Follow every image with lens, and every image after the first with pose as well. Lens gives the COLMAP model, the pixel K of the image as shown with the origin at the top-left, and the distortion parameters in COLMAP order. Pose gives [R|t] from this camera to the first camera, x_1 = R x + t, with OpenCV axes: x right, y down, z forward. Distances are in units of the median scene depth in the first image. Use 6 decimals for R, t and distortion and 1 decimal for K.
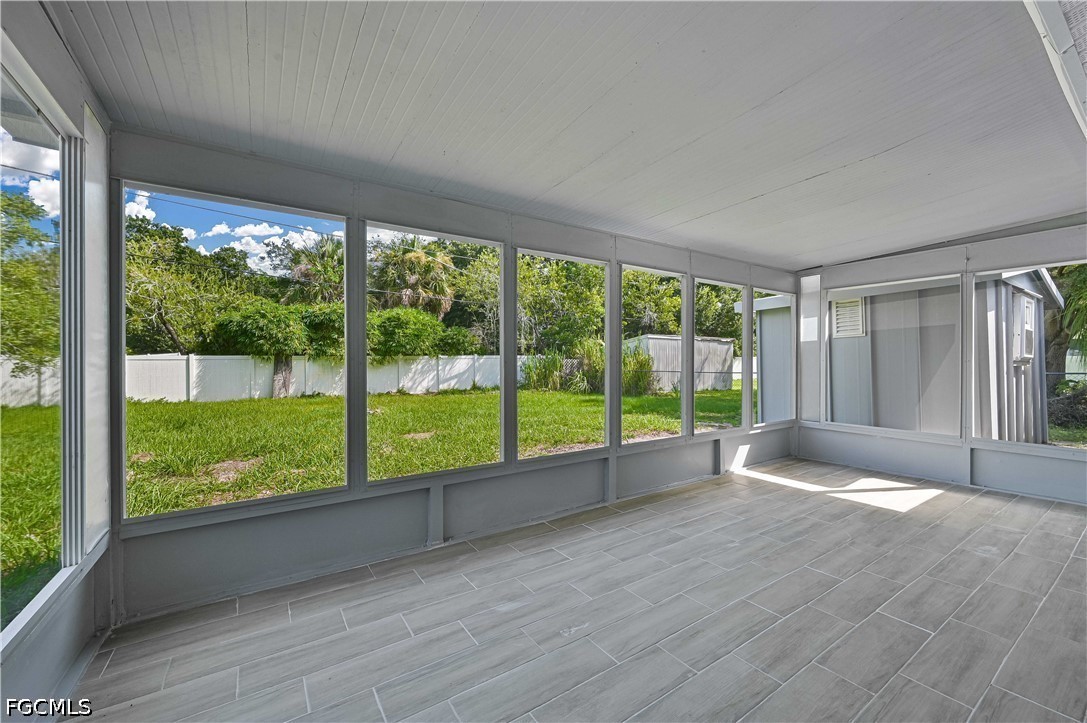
lens RADIAL K [[441.5, 0, 537.8], [0, 441.5, 359.5], [0, 0, 1]] dist [0.003679, 0.000365]
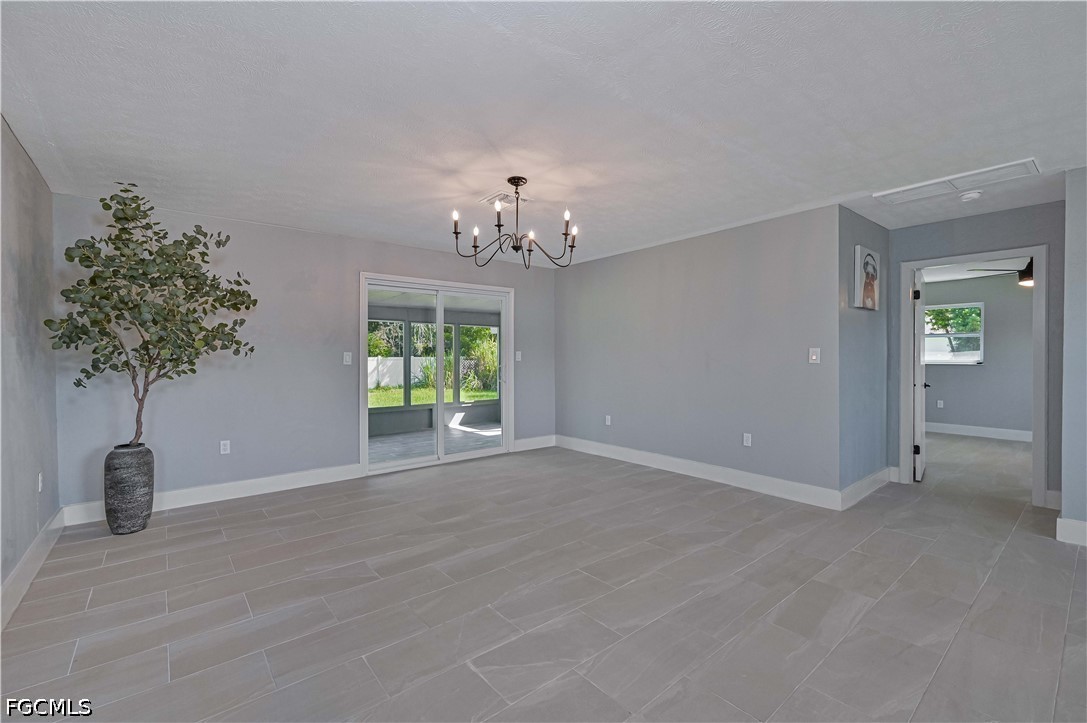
lens RADIAL K [[473.4, 0, 546.3], [0, 473.4, 363.5], [0, 0, 1]] dist [0.004066, 0.000320]
pose [[0.993356, -0.001149, 0.115078, 0.143909], [-0.000148, 0.999937, 0.011254, -0.006667], [-0.115083, -0.011196, 0.993293, -0.227982]]
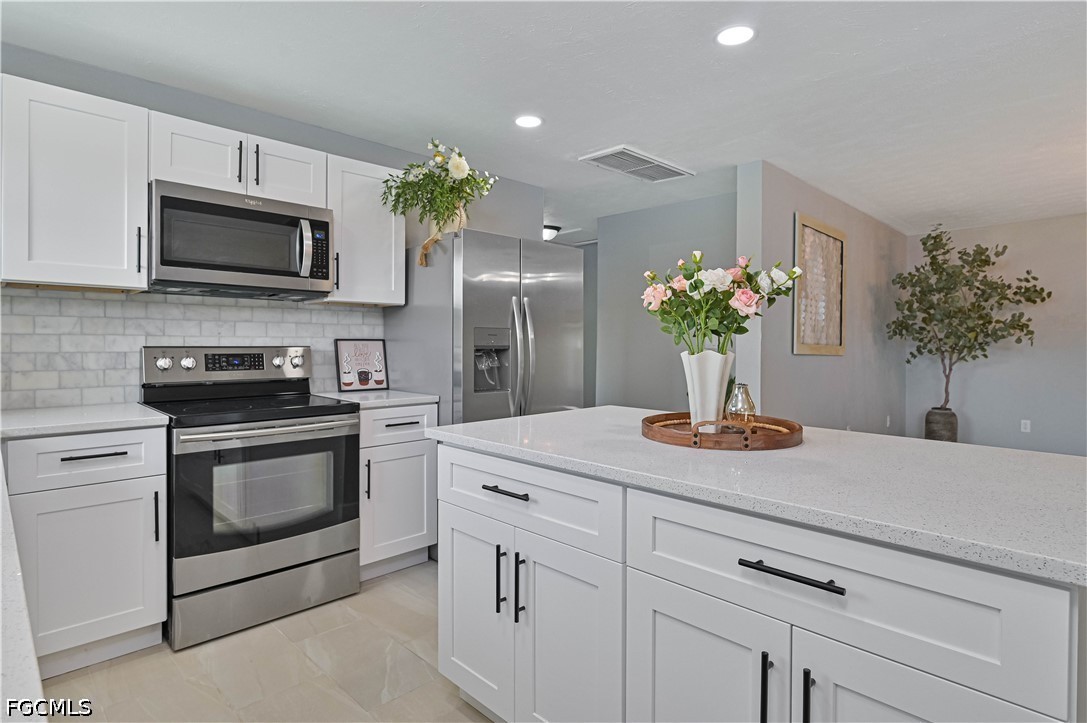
lens RADIAL K [[573.2, 0, 545.4], [0, 573.2, 346.0], [0, 0, 1]] dist [-0.007415, 0.002139]
pose [[0.199445, 0.004600, -0.979898, 0.256492], [-0.009899, 0.999947, 0.002679, -0.005138], [0.979859, 0.009166, 0.199480, -0.293182]]
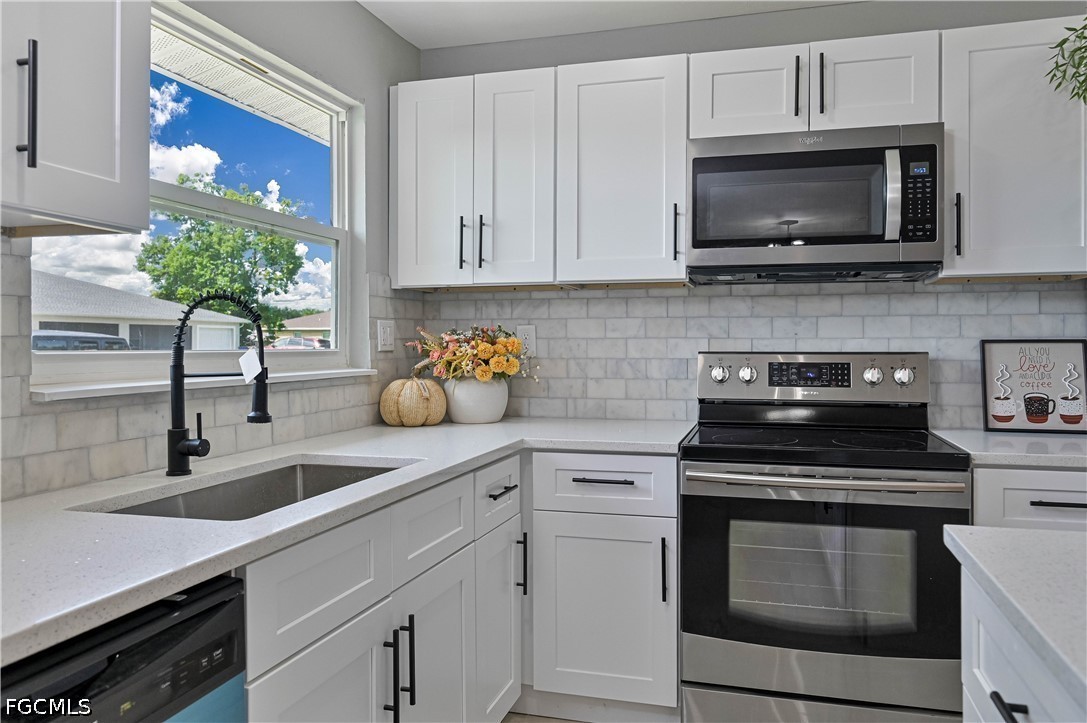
lens RADIAL K [[783.4, 0, 545.1], [0, 783.4, 343.9], [0, 0, 1]] dist [0.000200, -0.002204]
pose [[-0.756954, -0.000334, -0.653468, 0.224347], [-0.003496, 0.999988, 0.003539, -0.005675], [0.653459, 0.004963, -0.756946, -0.266507]]
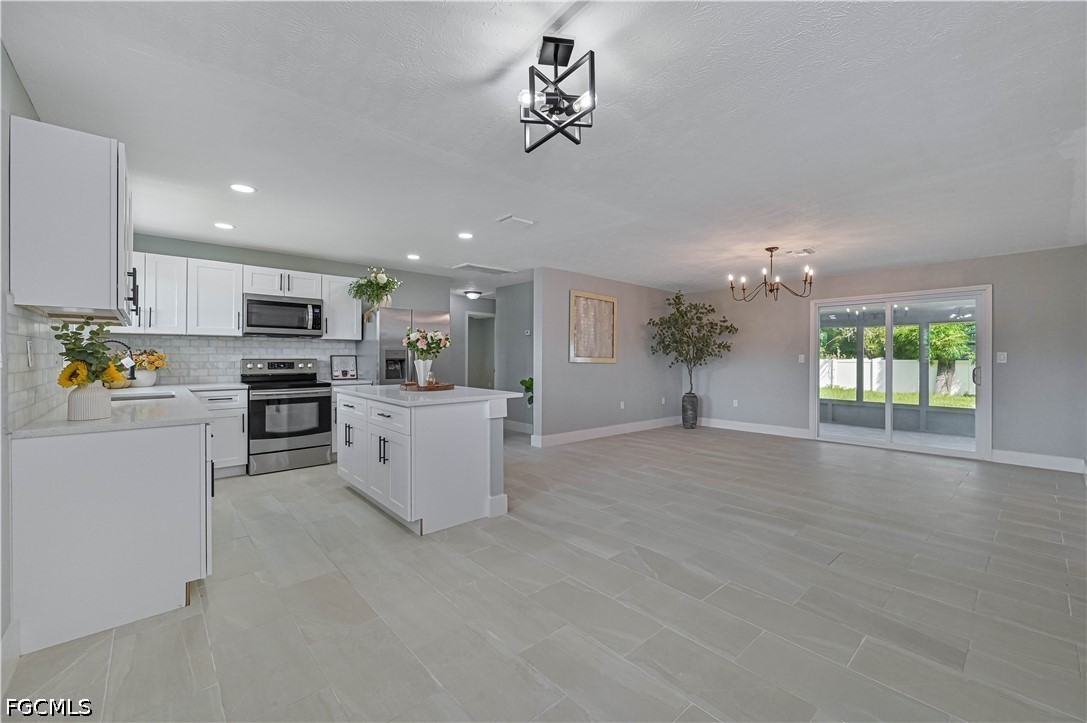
lens RADIAL K [[441.5, 0, 548.1], [0, 441.5, 355.8], [0, 0, 1]] dist [0.003679, 0.000365]
pose [[0.157823, -0.003324, -0.987462, 0.383364], [-0.007155, 0.999964, -0.004510, -0.005677], [0.987442, 0.007777, 0.157793, -0.225884]]
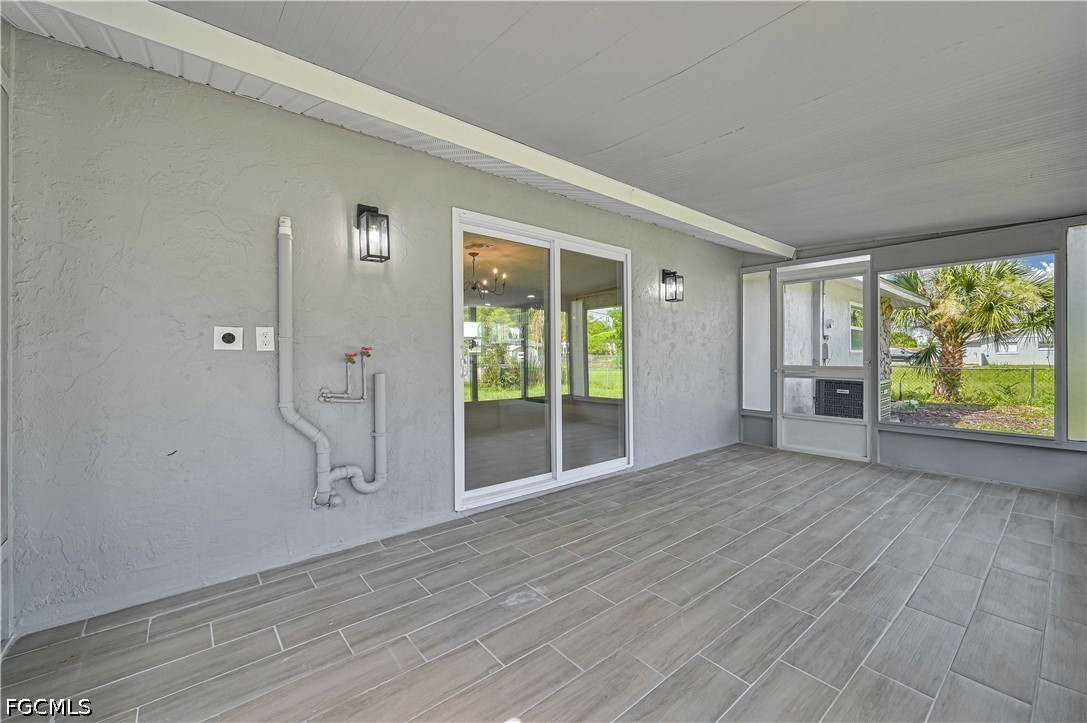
lens RADIAL K [[441.5, 0, 545.5], [0, 441.5, 360.3], [0, 0, 1]] dist [0.003679, 0.000365]
pose [[-0.994281, 0.006339, -0.106605, 1.308160], [0.005466, 0.999949, 0.008482, 0.020942], [0.106653, 0.007851, -0.994265, 2.184735]]
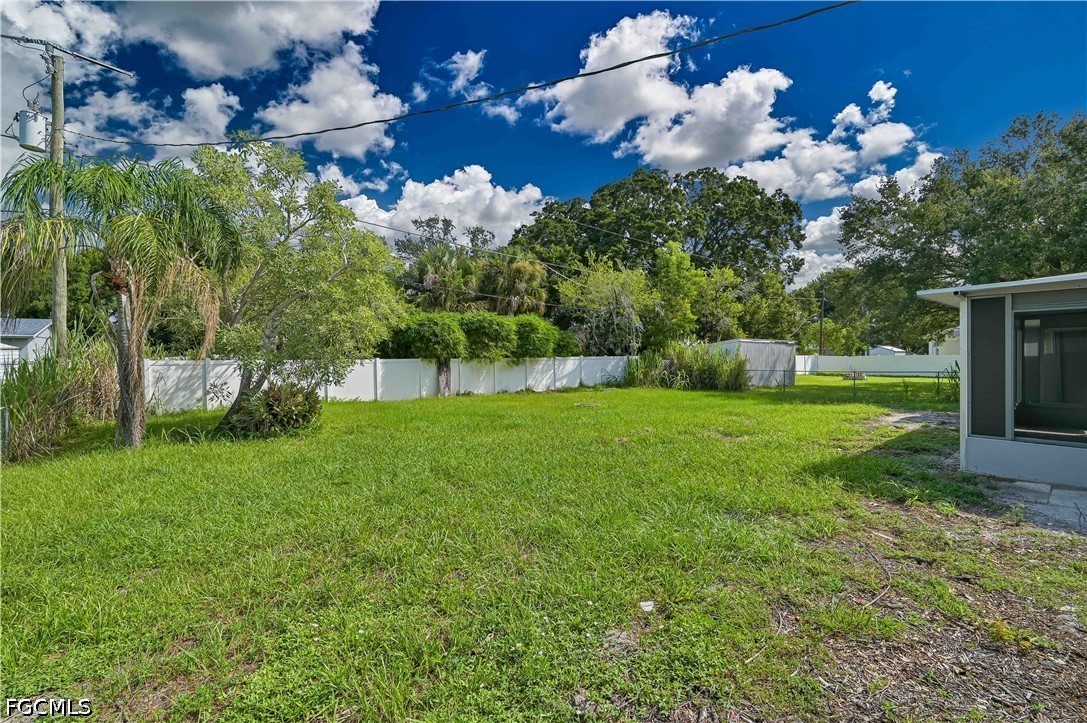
lens RADIAL K [[473.4, 0, 543.2], [0, 473.4, 353.1], [0, 0, 1]] dist [0.004066, 0.000320]
pose [[0.994464, -0.002148, 0.105052, -0.390472], [0.002476, 0.999992, -0.002994, -0.015351], [-0.105045, 0.003238, 0.994462, -0.185116]]
